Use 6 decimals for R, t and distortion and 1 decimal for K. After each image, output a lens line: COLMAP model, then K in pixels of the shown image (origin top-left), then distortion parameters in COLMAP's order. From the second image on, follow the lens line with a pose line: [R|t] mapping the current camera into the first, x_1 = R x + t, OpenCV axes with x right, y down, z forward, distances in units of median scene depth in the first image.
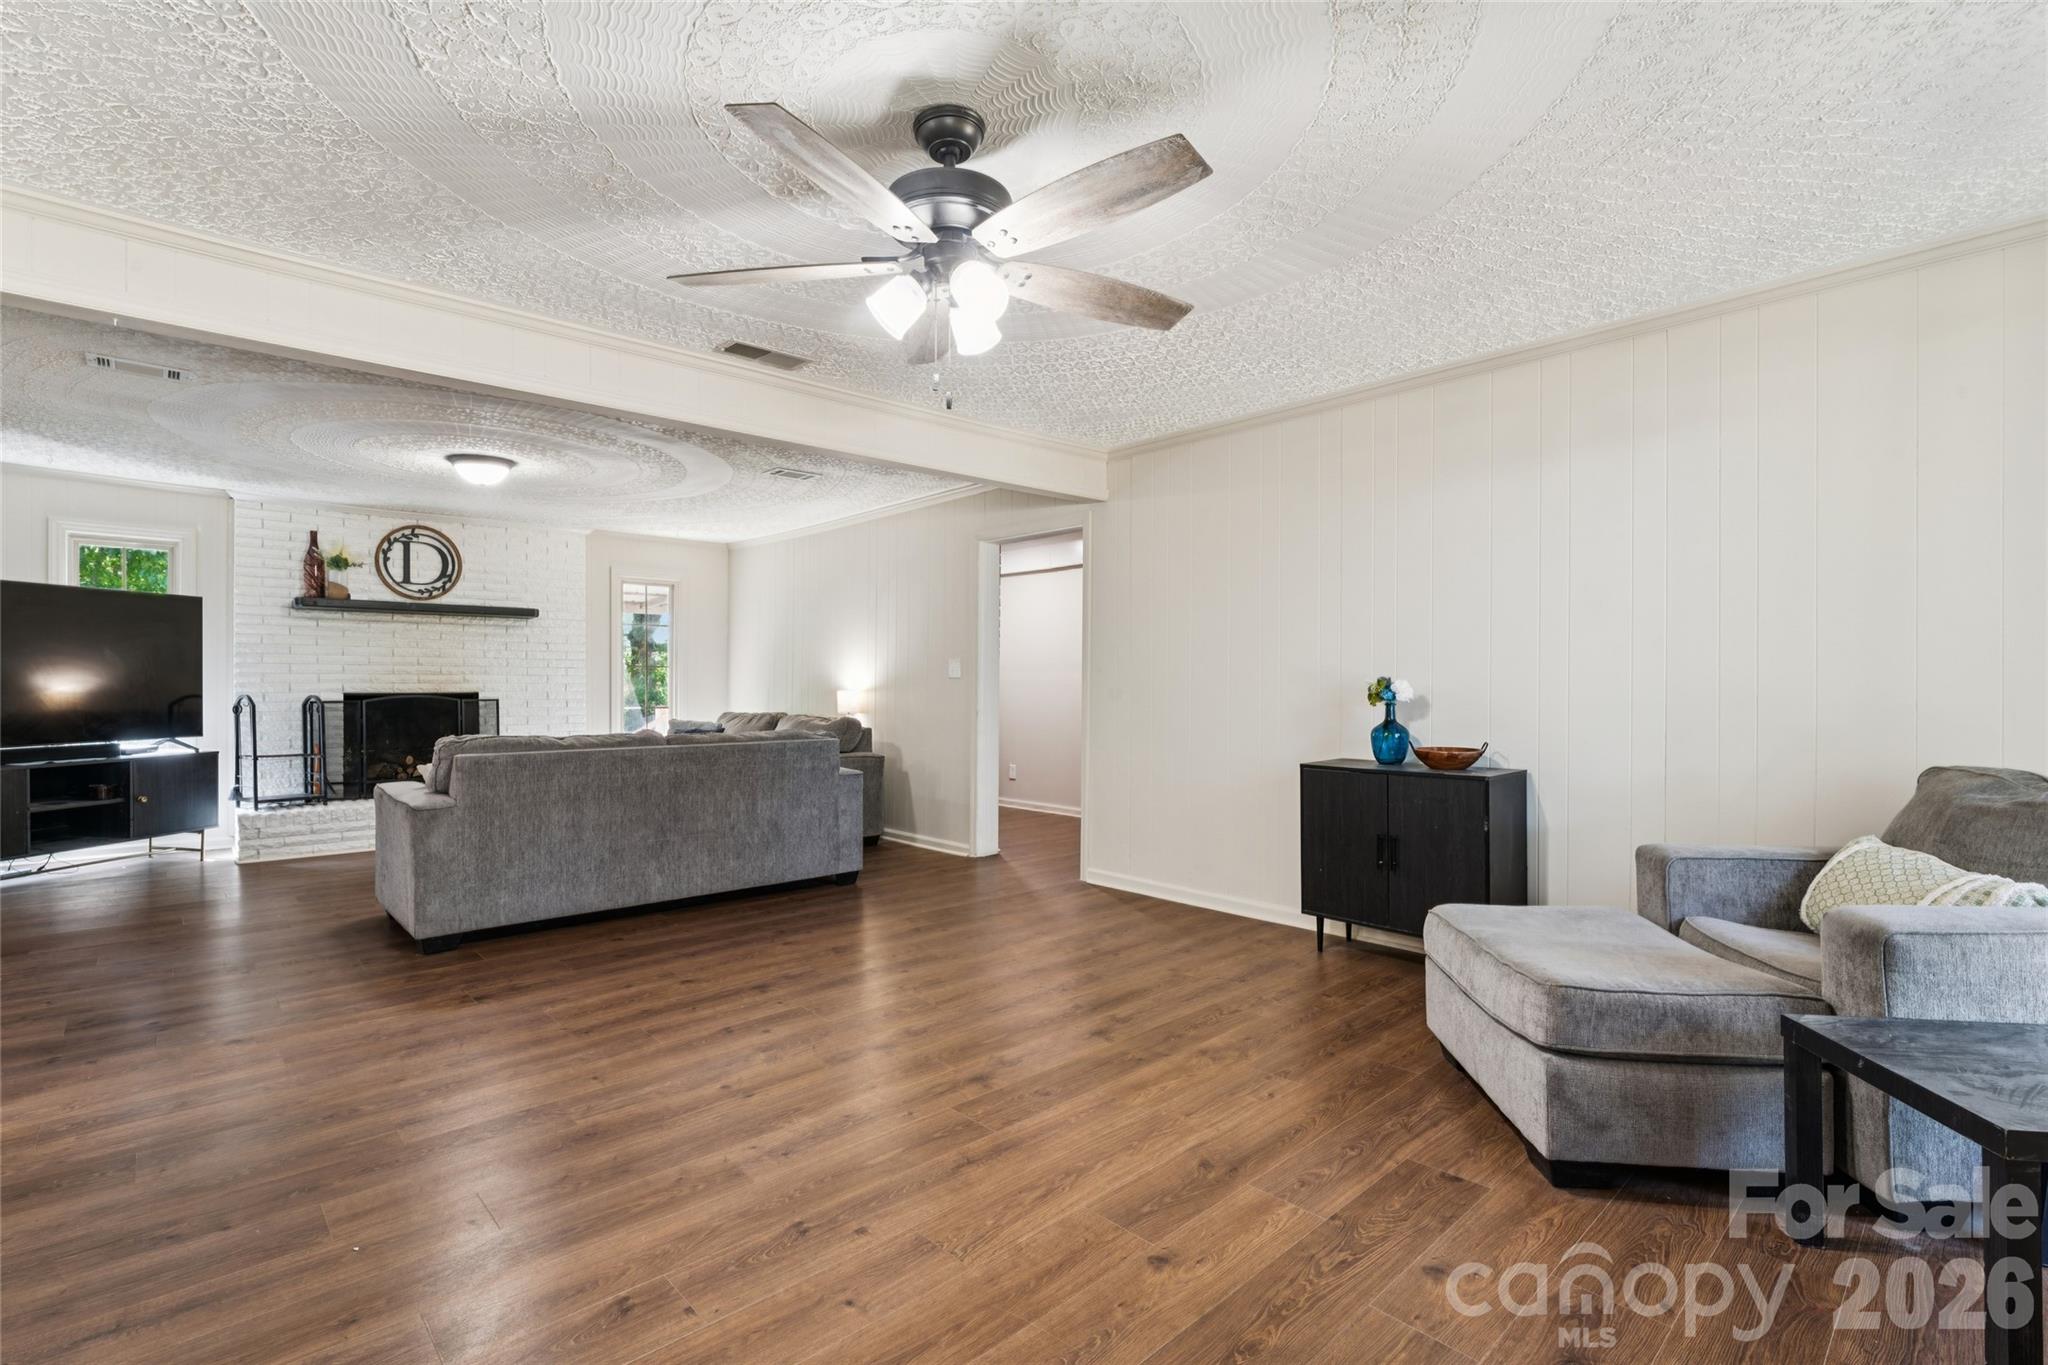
lens RADIAL K [[942.2, 0, 1059.2], [0, 942.2, 683.8], [0, 0, 1]] dist [-0.001643, -0.000235]
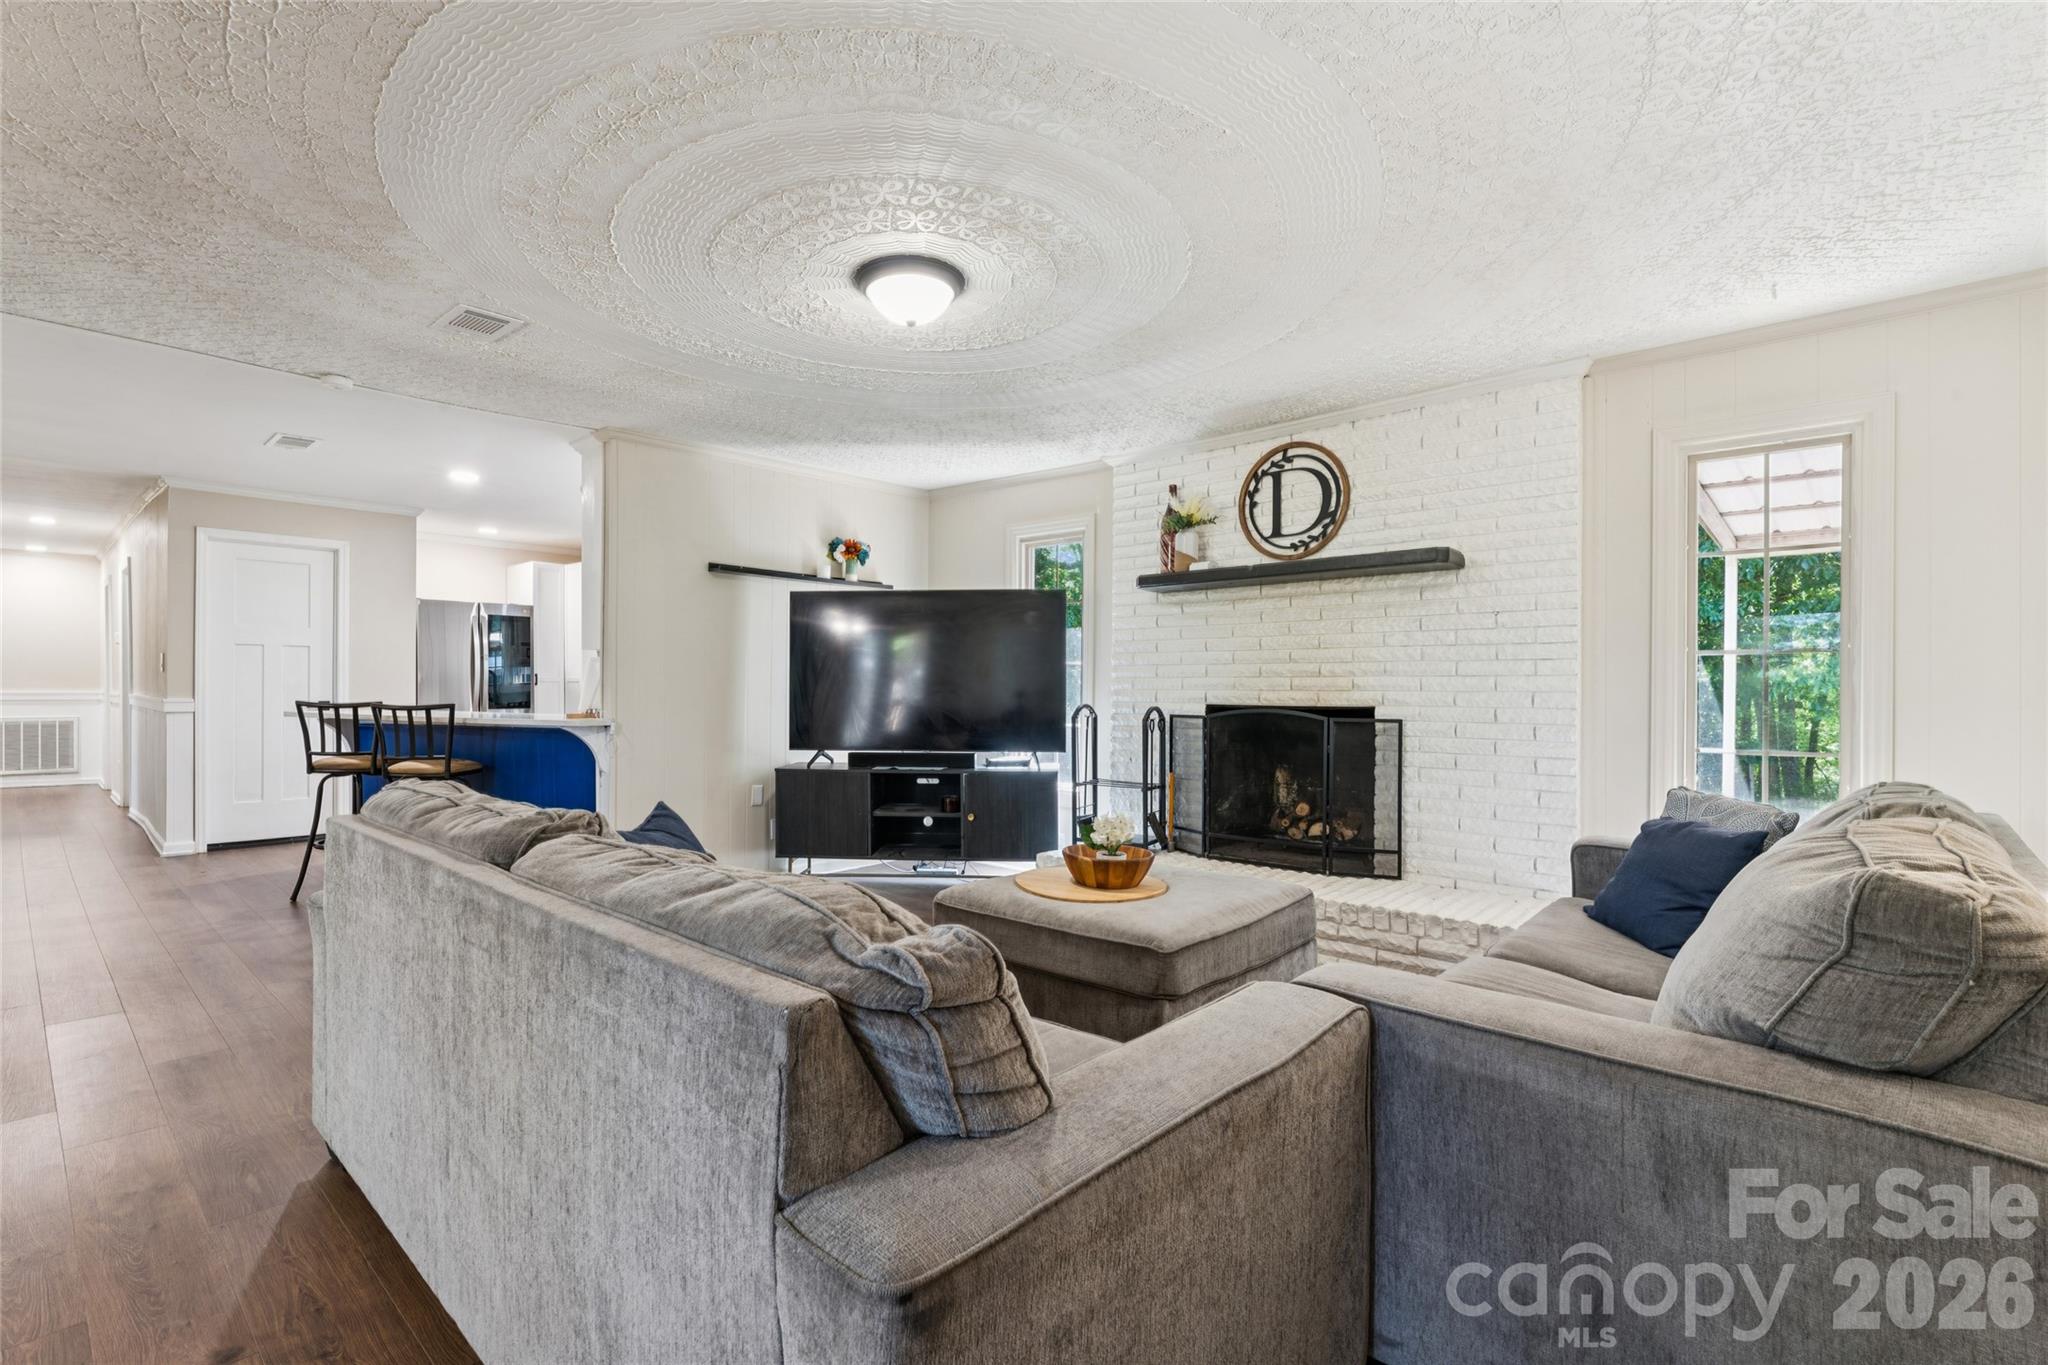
lens RADIAL K [[942.2, 0, 973.4], [0, 942.2, 696.3], [0, 0, 1]] dist [-0.001643, -0.000235]
pose [[0.046883, 0.000628, -0.998900, -0.057611], [-0.007698, 0.999970, 0.000267, 0.005060], [0.998871, 0.007677, 0.046886, 0.815913]]
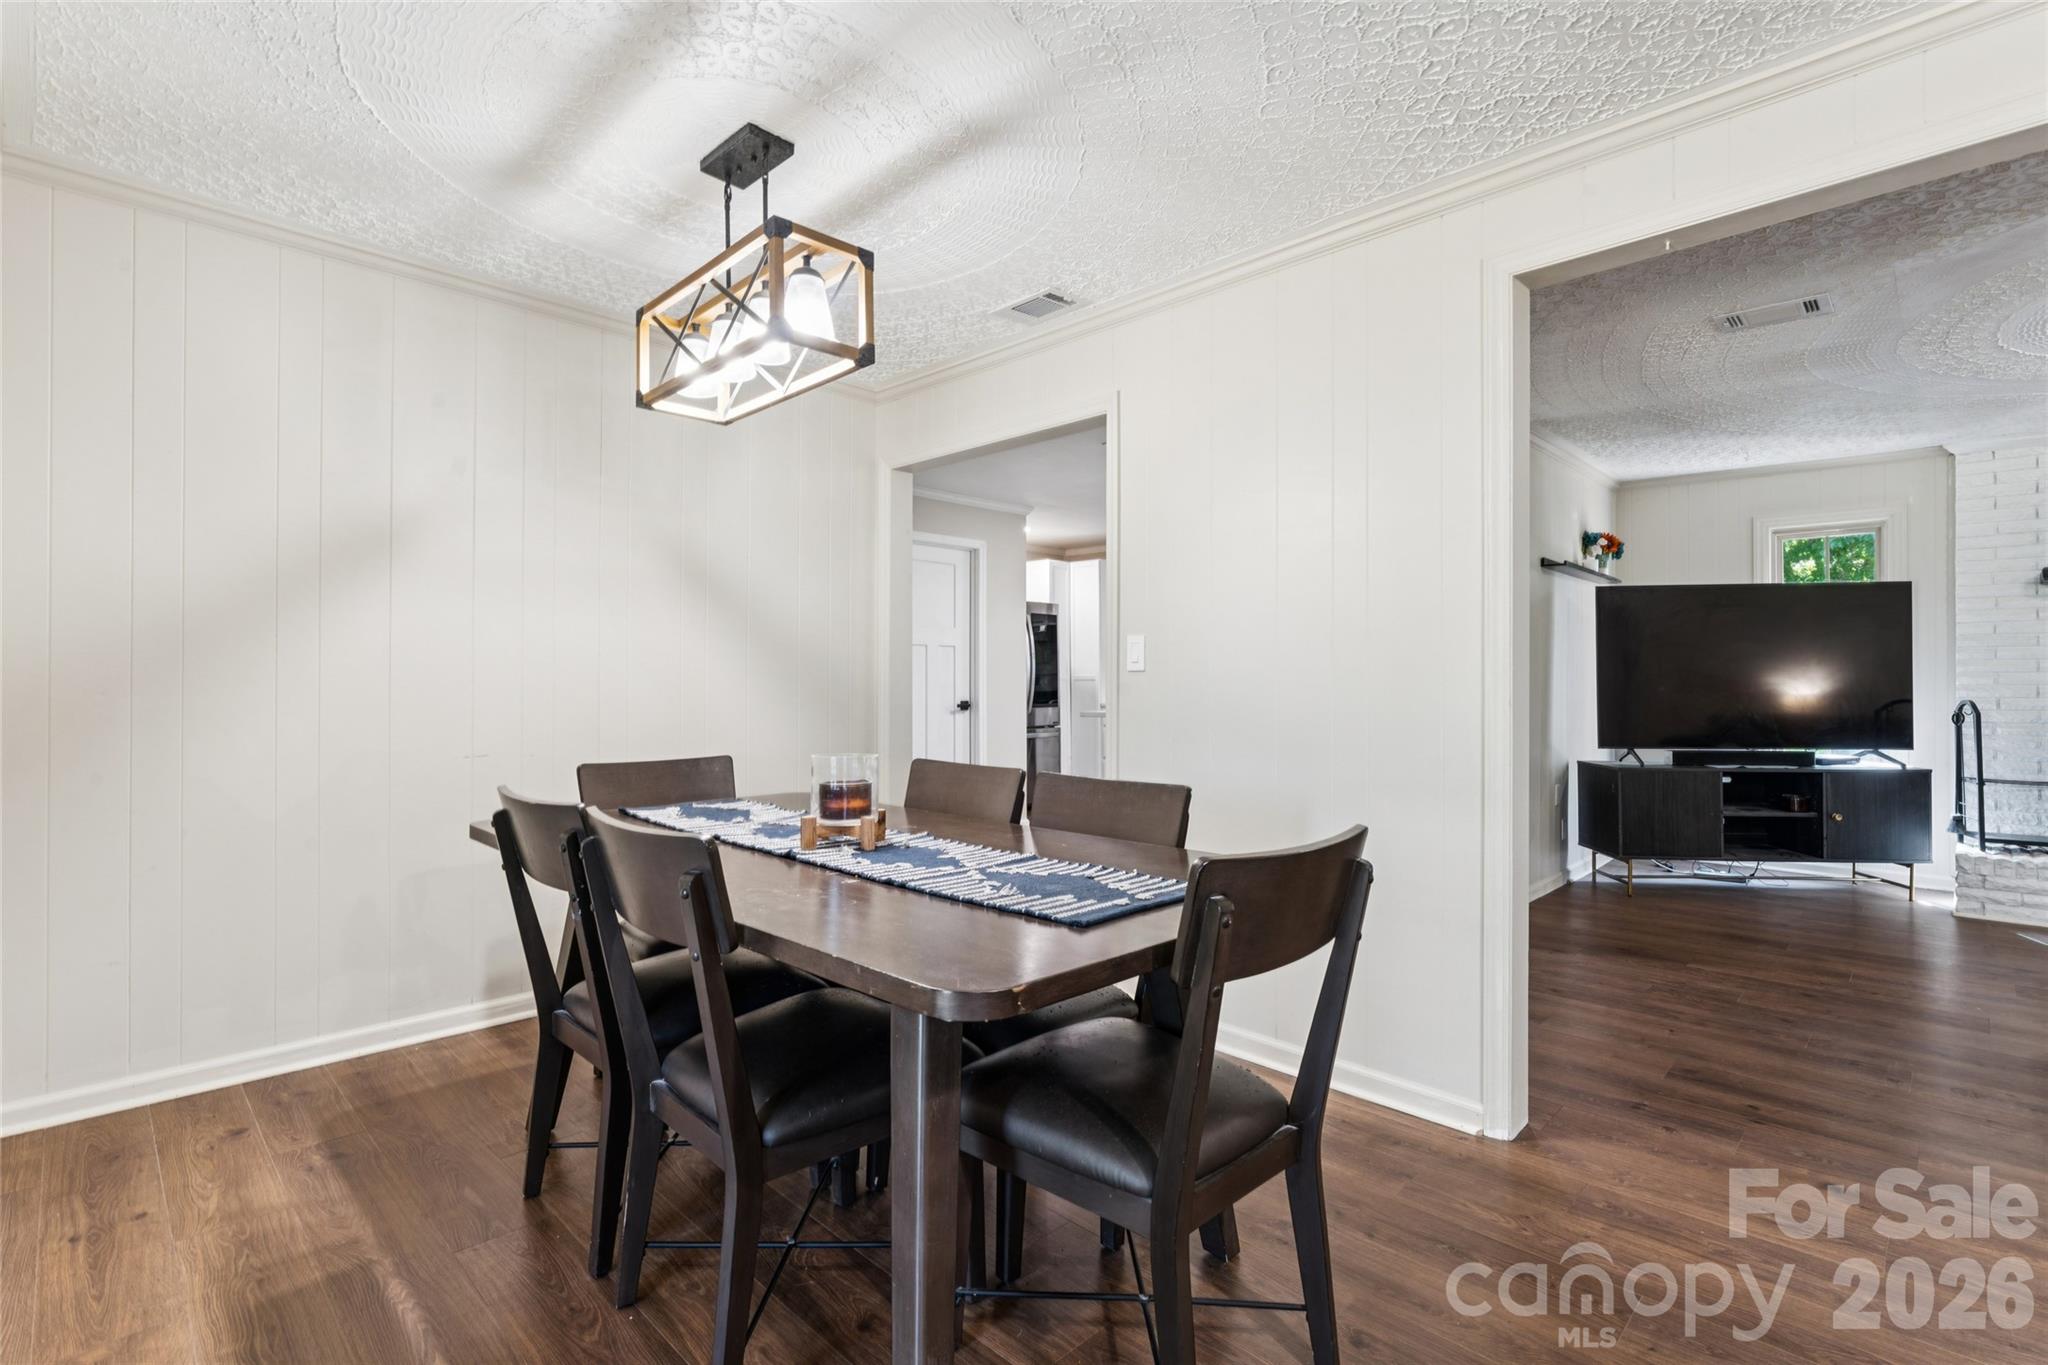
lens RADIAL K [[942.2, 0, 992.6], [0, 942.2, 679.1], [0, 0, 1]] dist [-0.001643, -0.000235]
pose [[0.002049, -0.007715, -0.999968, -0.080325], [0.000148, 0.999970, -0.007715, 0.000144], [0.999998, -0.000132, 0.002050, 0.176603]]
